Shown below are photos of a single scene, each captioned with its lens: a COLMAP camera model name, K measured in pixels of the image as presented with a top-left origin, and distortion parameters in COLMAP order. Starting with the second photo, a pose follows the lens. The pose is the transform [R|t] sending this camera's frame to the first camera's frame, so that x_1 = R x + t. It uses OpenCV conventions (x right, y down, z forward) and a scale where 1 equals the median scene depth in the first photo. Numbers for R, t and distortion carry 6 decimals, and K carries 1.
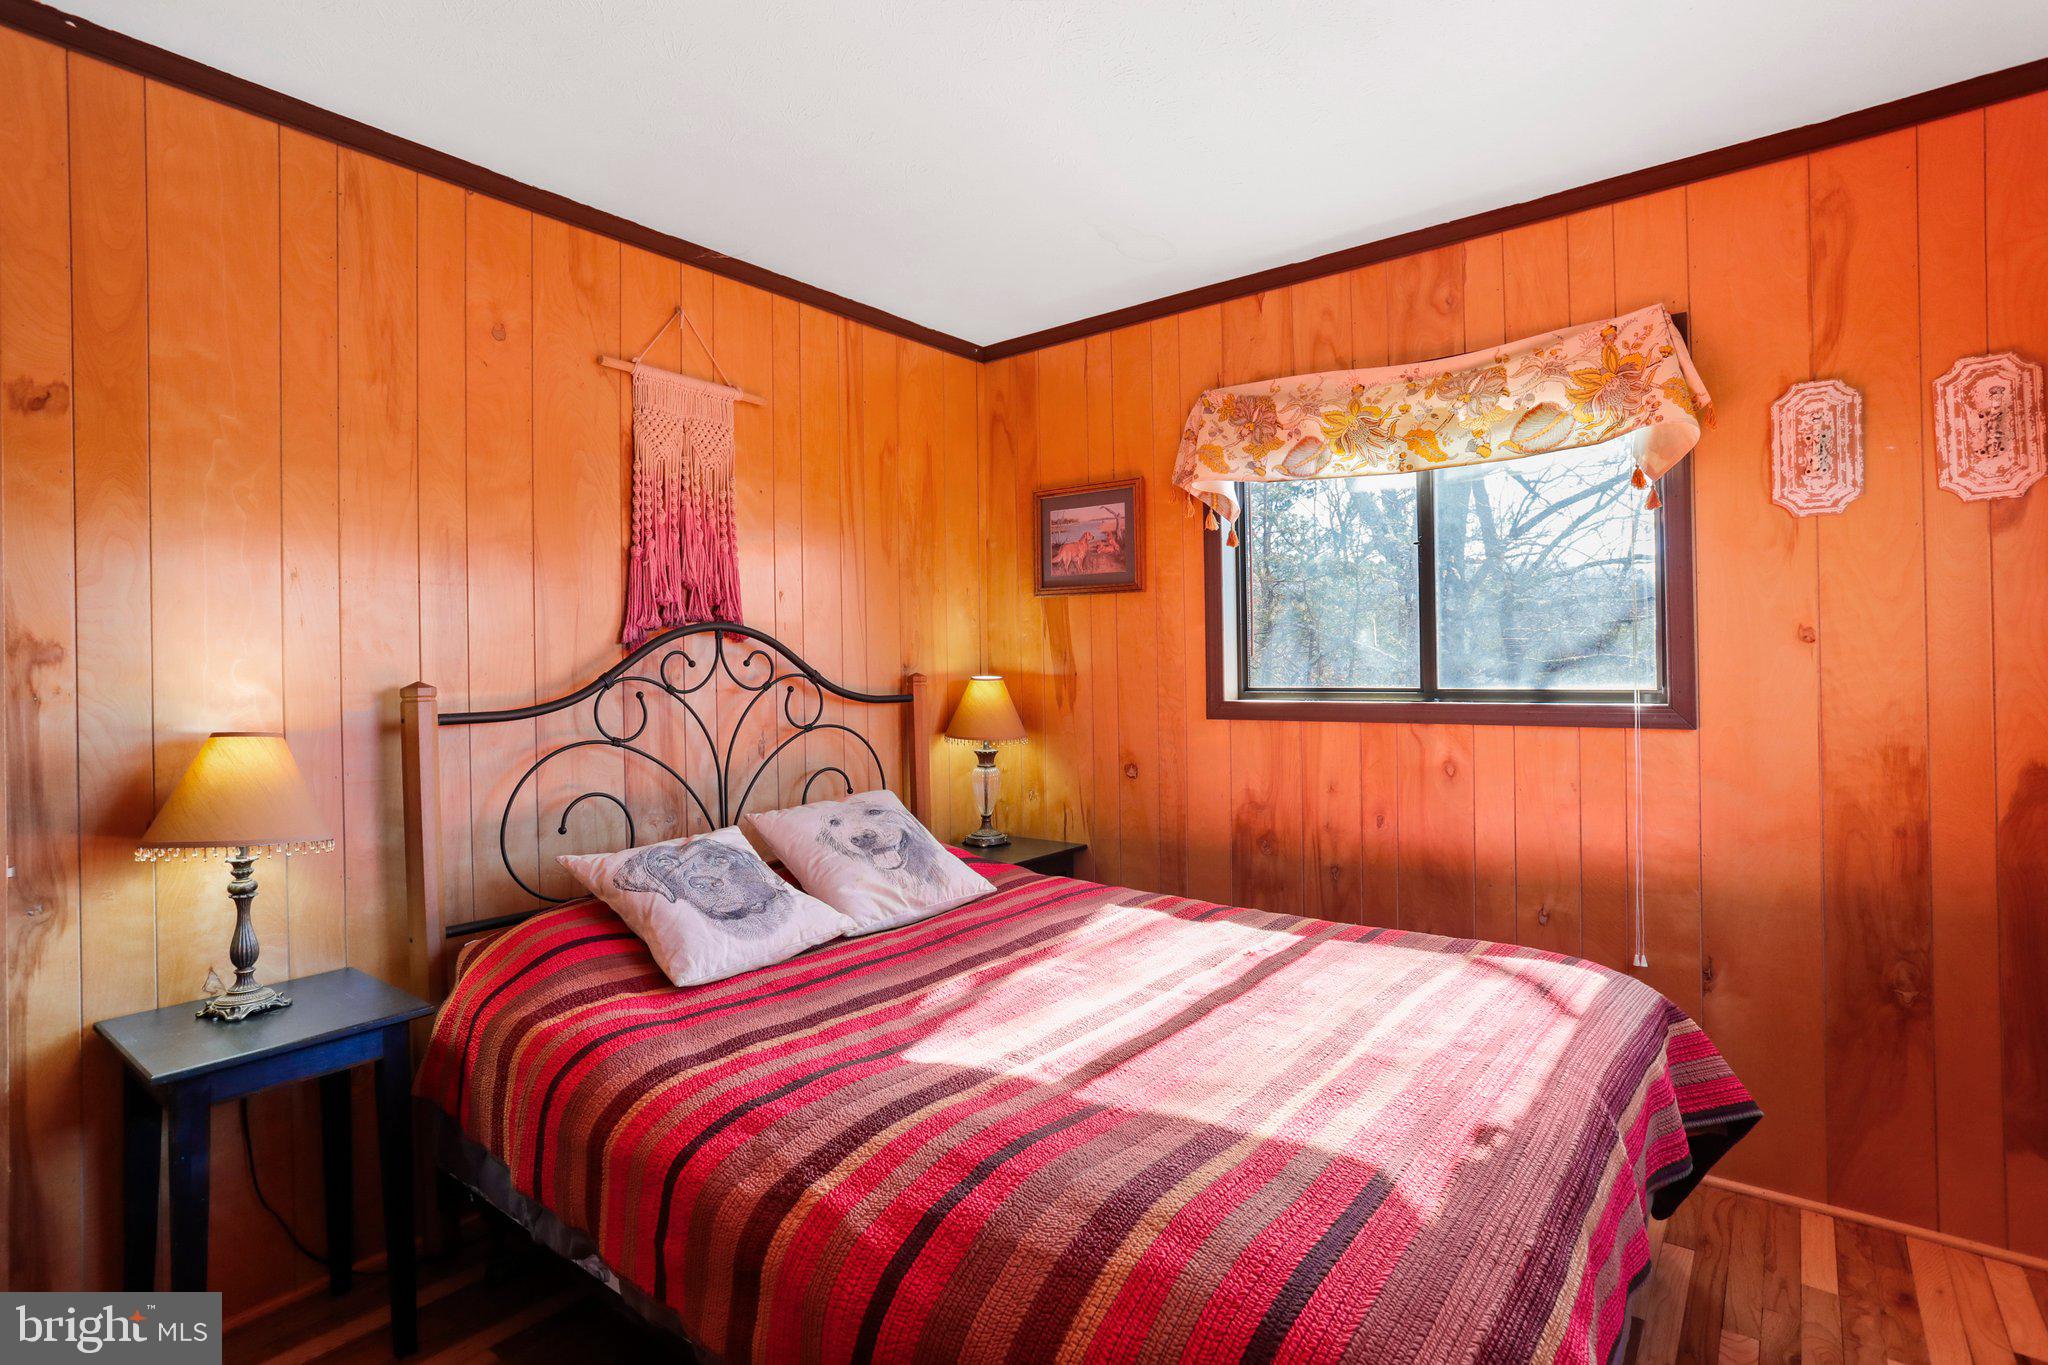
lens RADIAL K [[1009.3, 0, 1025.9], [0, 1009.3, 671.6], [0, 0, 1]] dist [-0.057161, 0.031581]
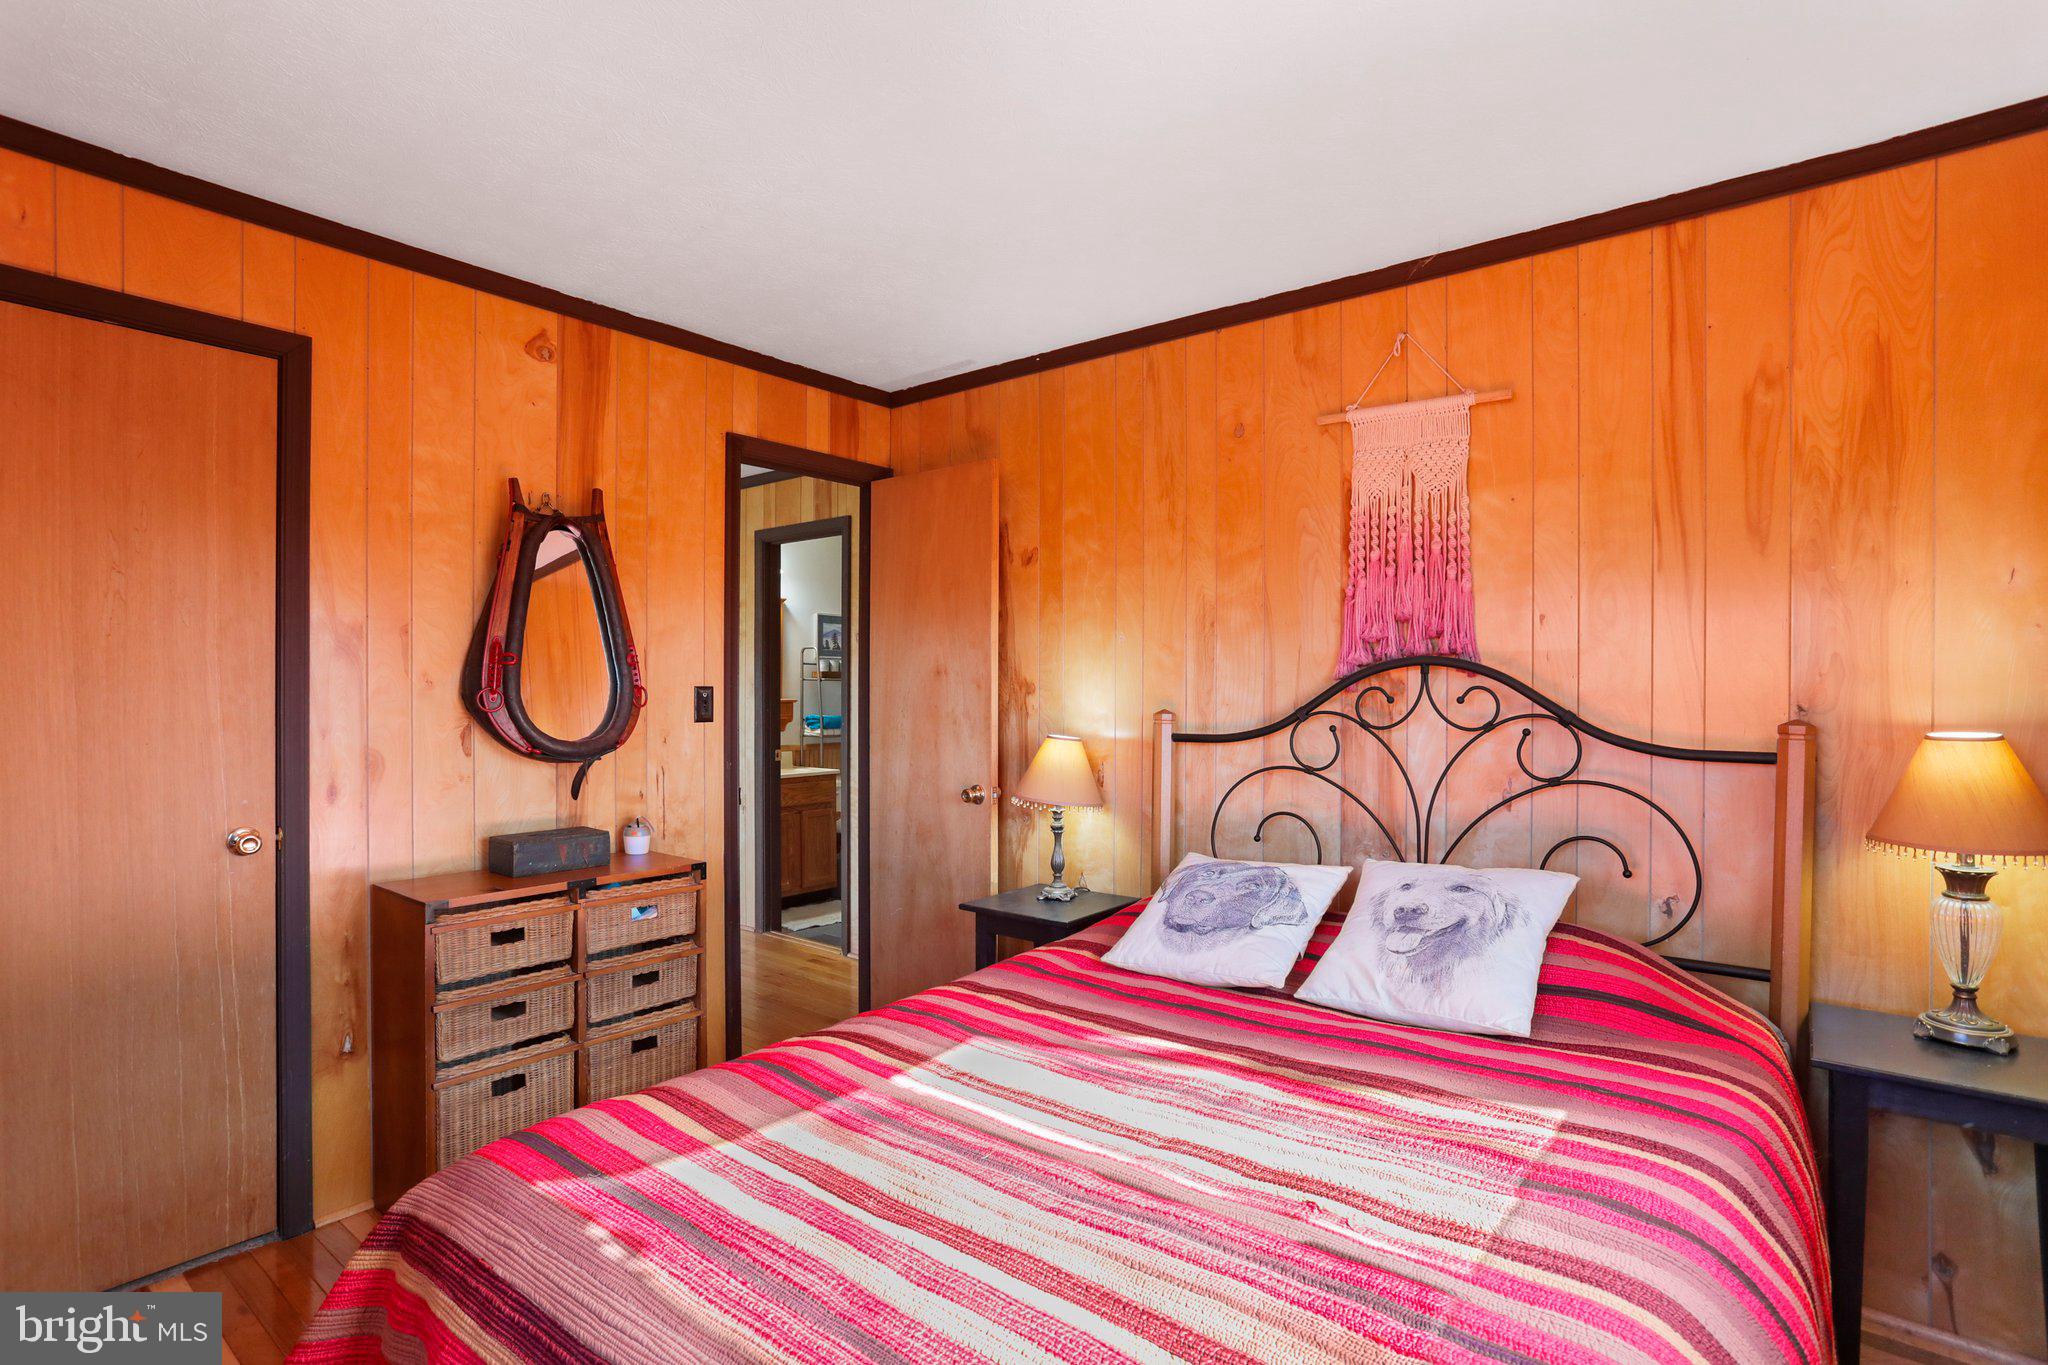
lens RADIAL K [[1004.6, 0, 1020.0], [0, 1004.6, 693.2], [0, 0, 1]] dist [-0.053460, 0.031950]
pose [[-0.004149, 0.020987, -0.999771, 0.666953], [-0.005211, 0.999766, 0.021009, -0.033989], [0.999978, 0.005297, -0.004038, 0.666281]]
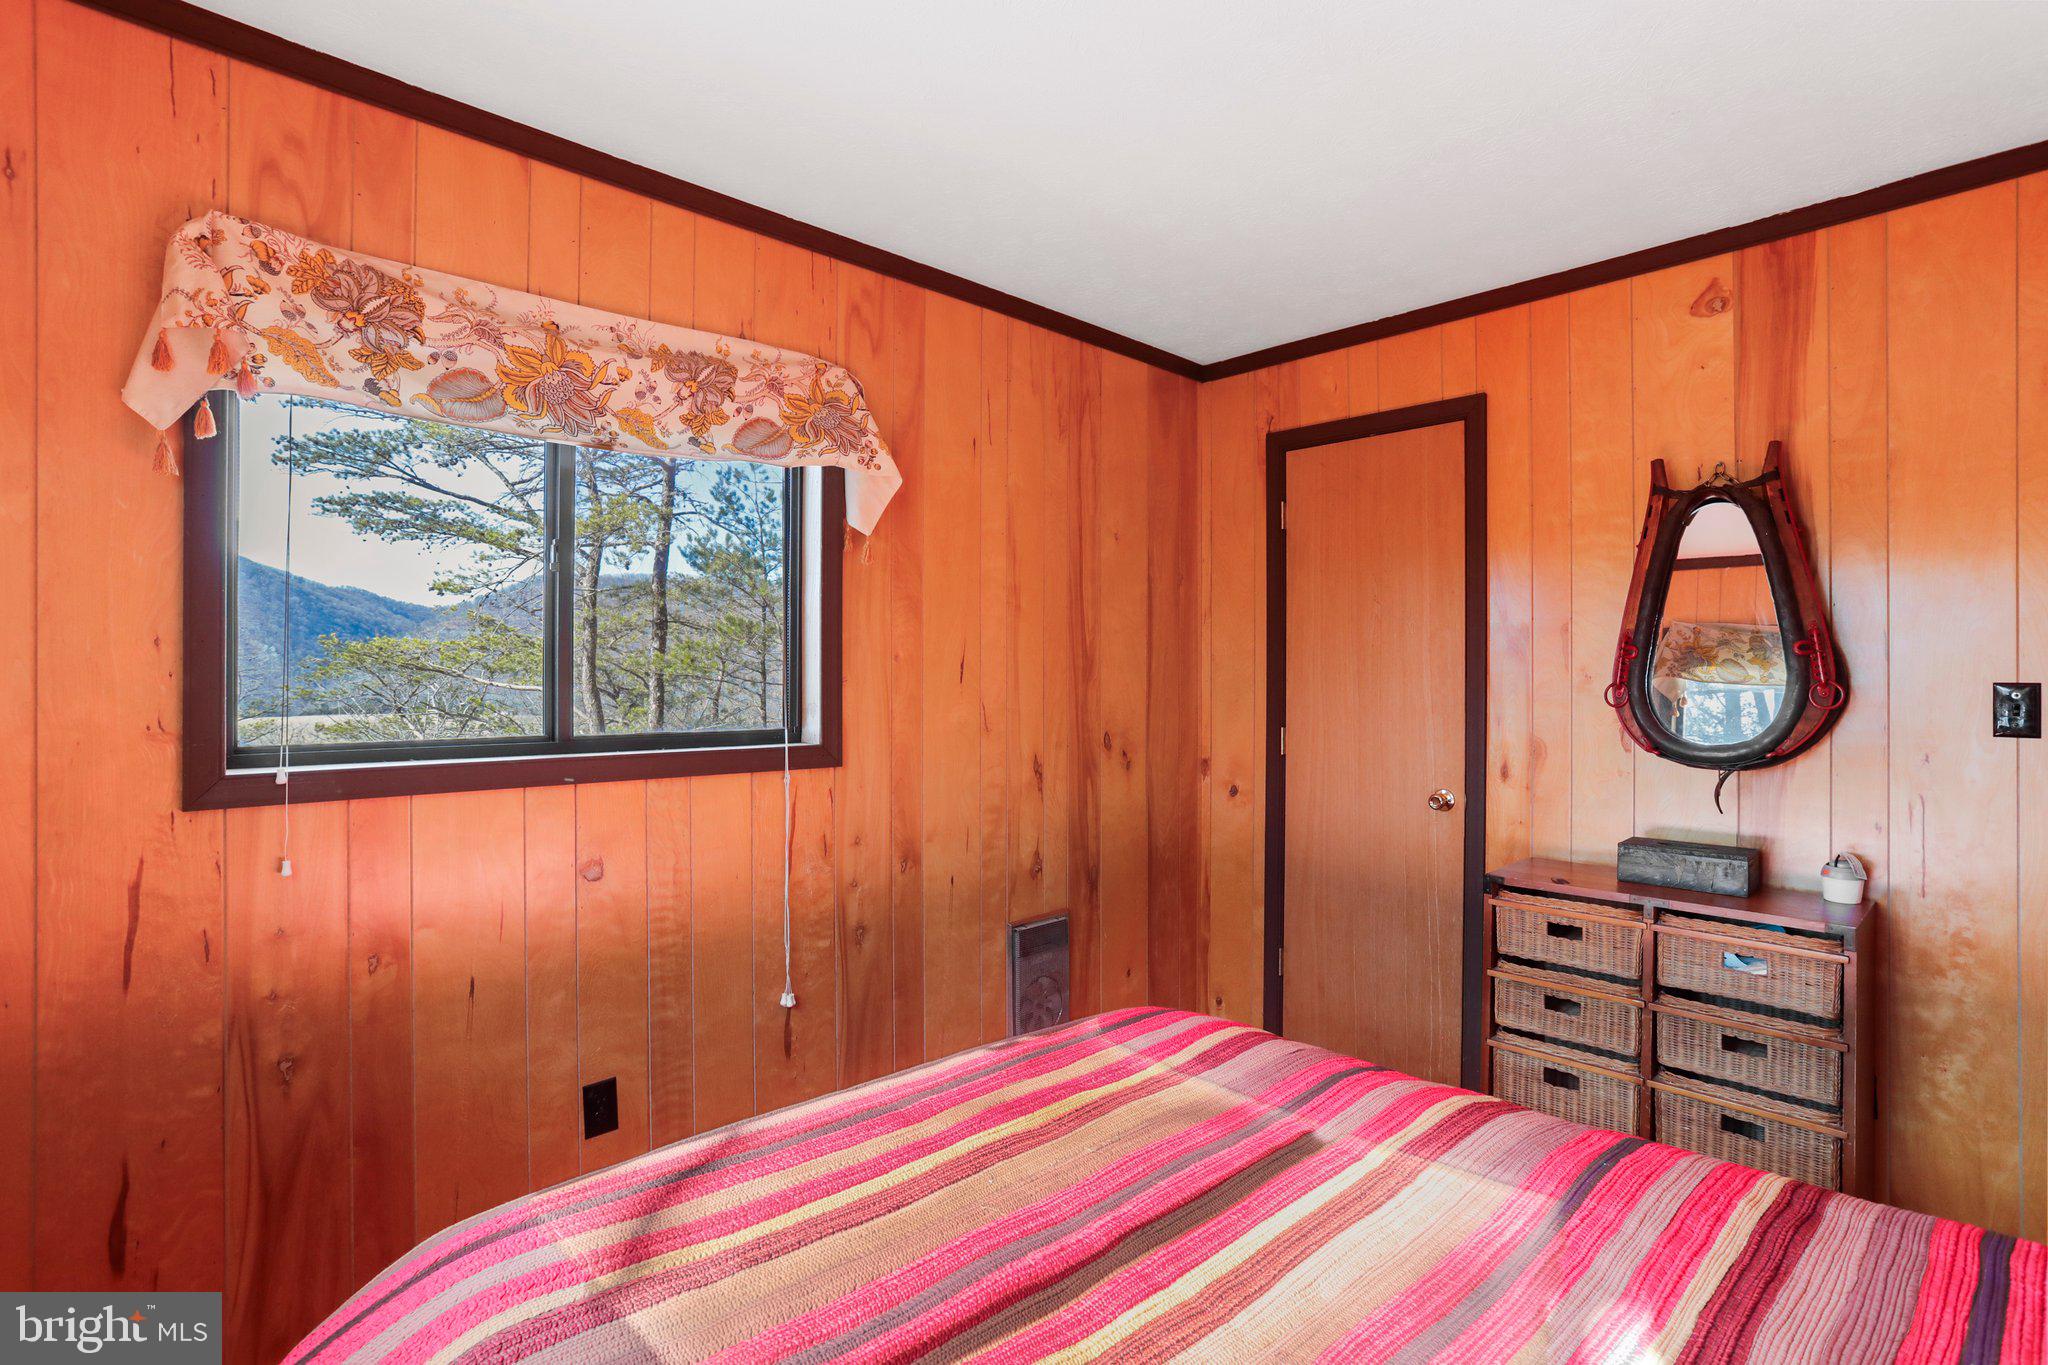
lens RADIAL K [[995.6, 0, 1024.3], [0, 995.6, 675.6], [0, 0, 1]] dist [-0.061058, 0.032349]
pose [[-0.989561, 0.010934, 0.143697, 0.112335], [0.011343, 0.999934, 0.002029, -0.031327], [-0.143665, 0.003638, -0.989620, 1.163512]]
